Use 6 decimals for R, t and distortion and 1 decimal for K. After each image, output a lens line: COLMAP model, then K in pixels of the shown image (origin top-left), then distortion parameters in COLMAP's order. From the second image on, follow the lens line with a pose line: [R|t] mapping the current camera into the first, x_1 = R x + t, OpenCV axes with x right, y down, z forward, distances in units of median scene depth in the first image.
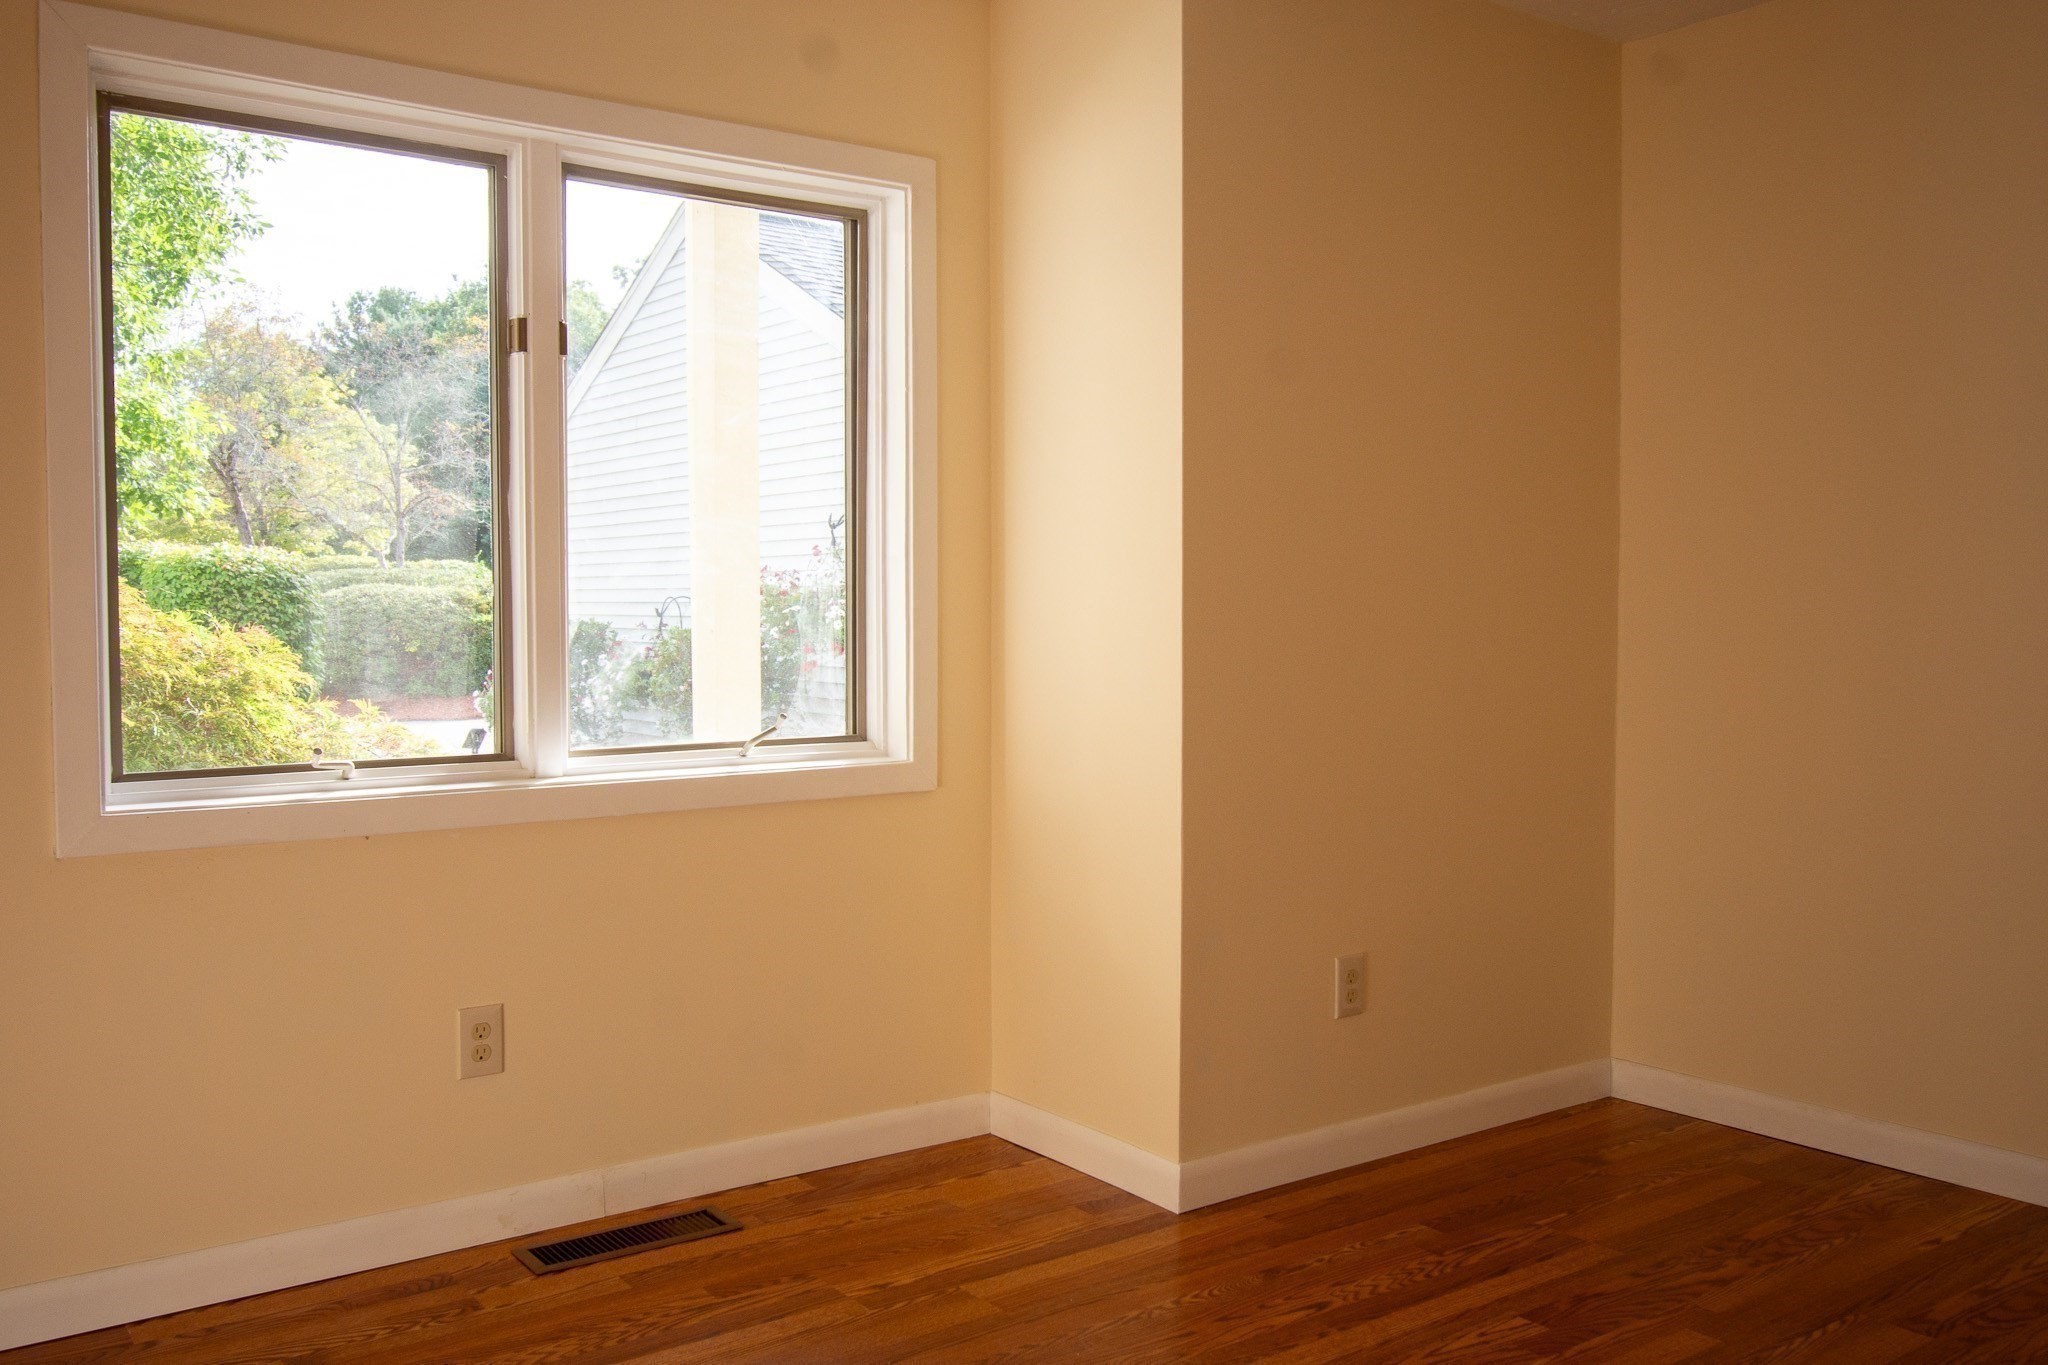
lens RADIAL K [[1698.2, 0, 1029.6], [0, 1698.2, 685.6], [0, 0, 1]] dist [0.009071, -0.029119]
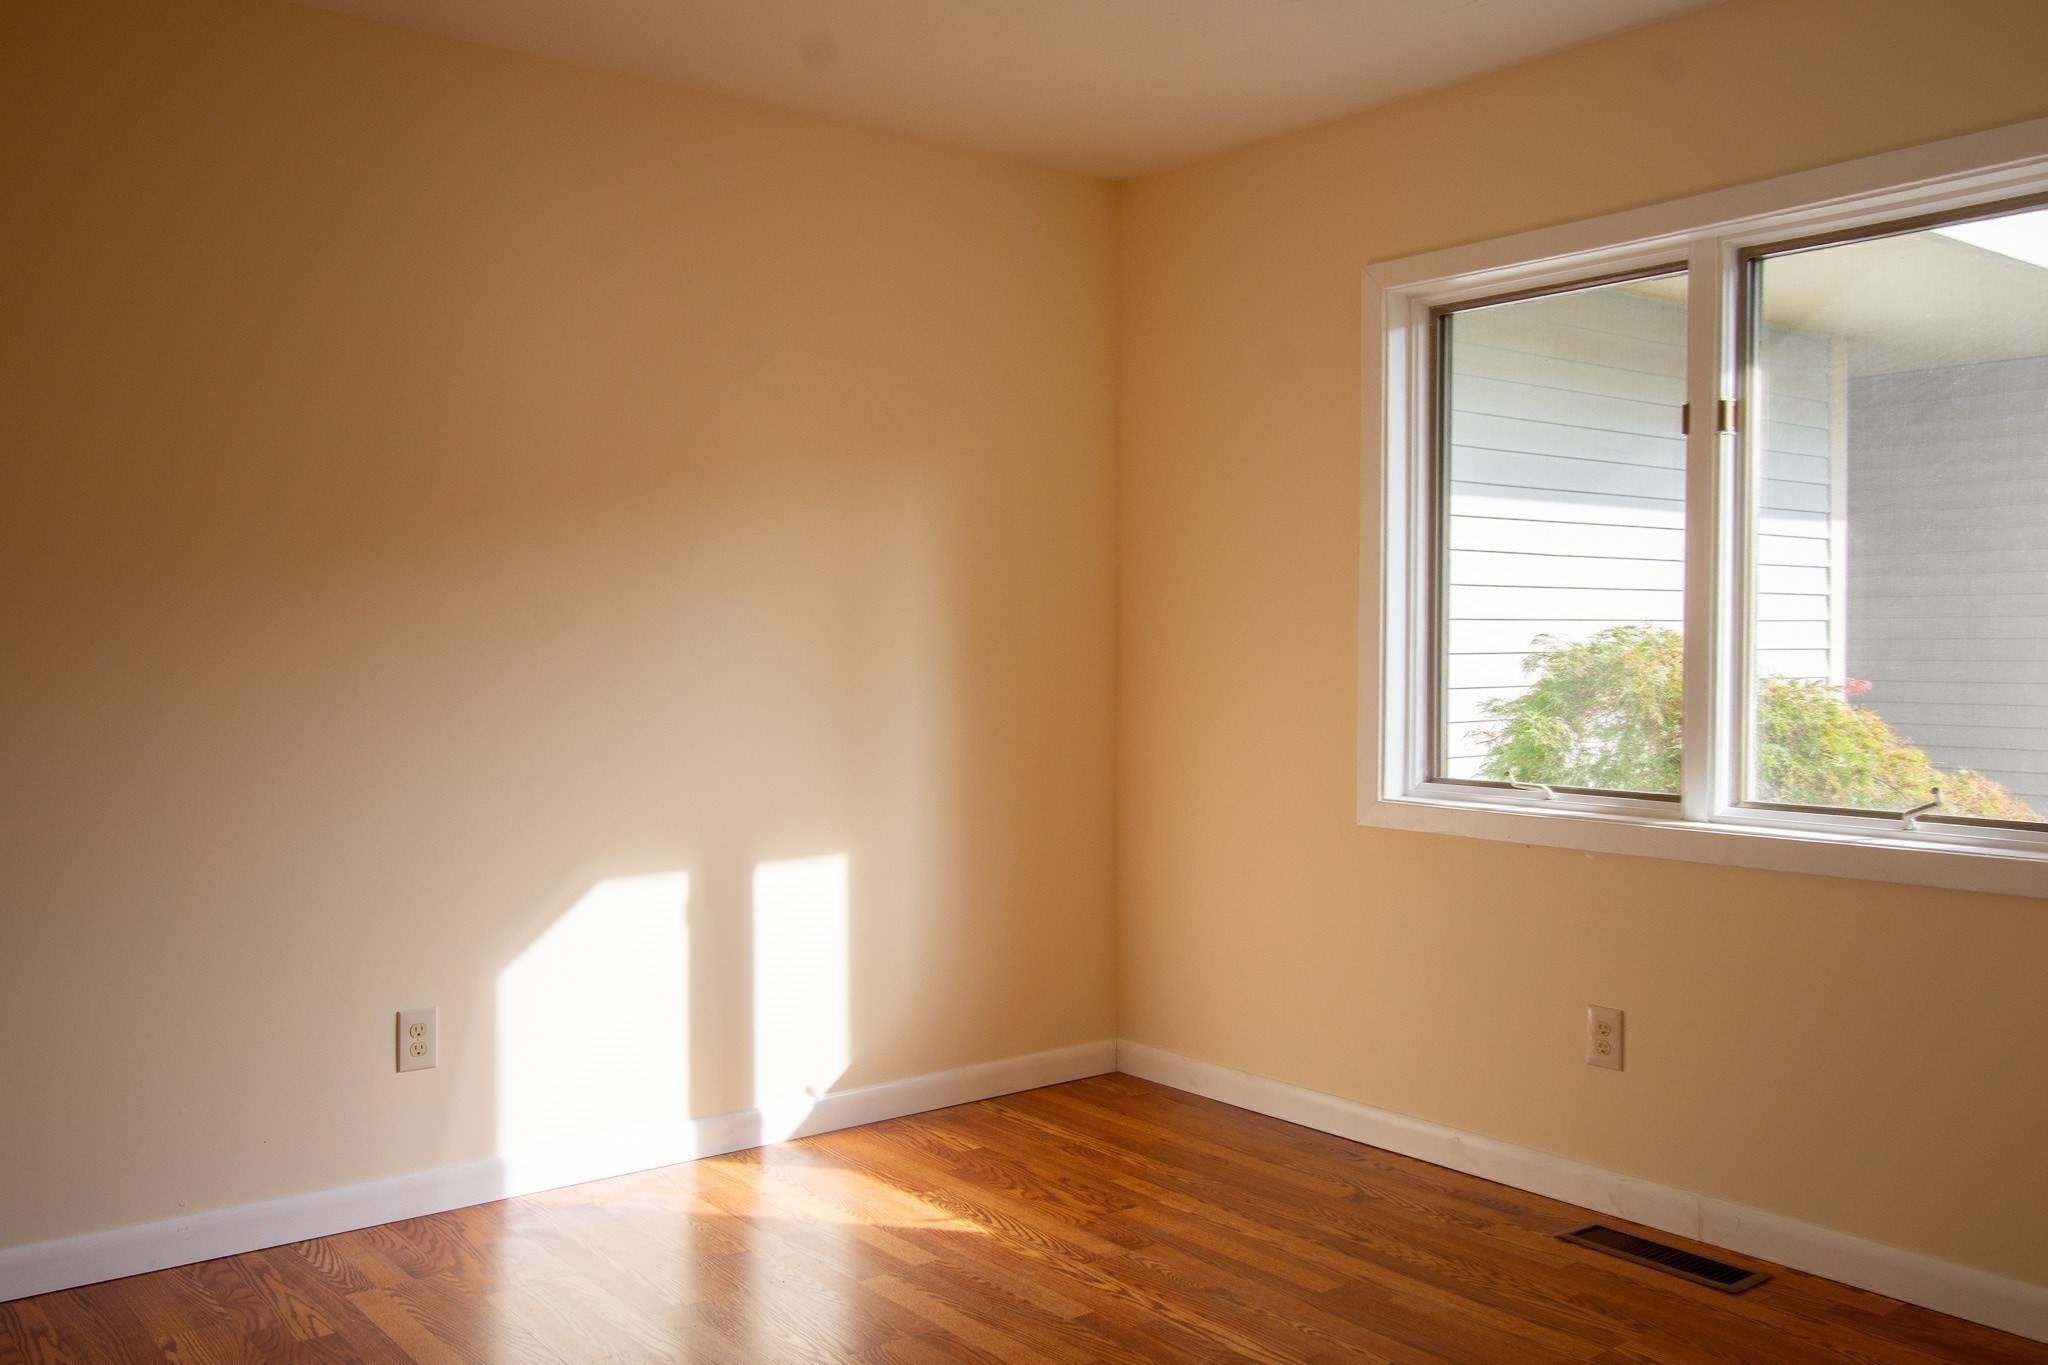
lens RADIAL K [[1698.2, 0, 1029.7], [0, 1698.2, 676.6], [0, 0, 1]] dist [0.009071, -0.029119]
pose [[0.041169, 0.021891, -0.998912, 0.837671], [-0.042801, 0.998881, 0.020126, -0.045151], [0.998235, 0.041926, 0.042060, 0.560942]]
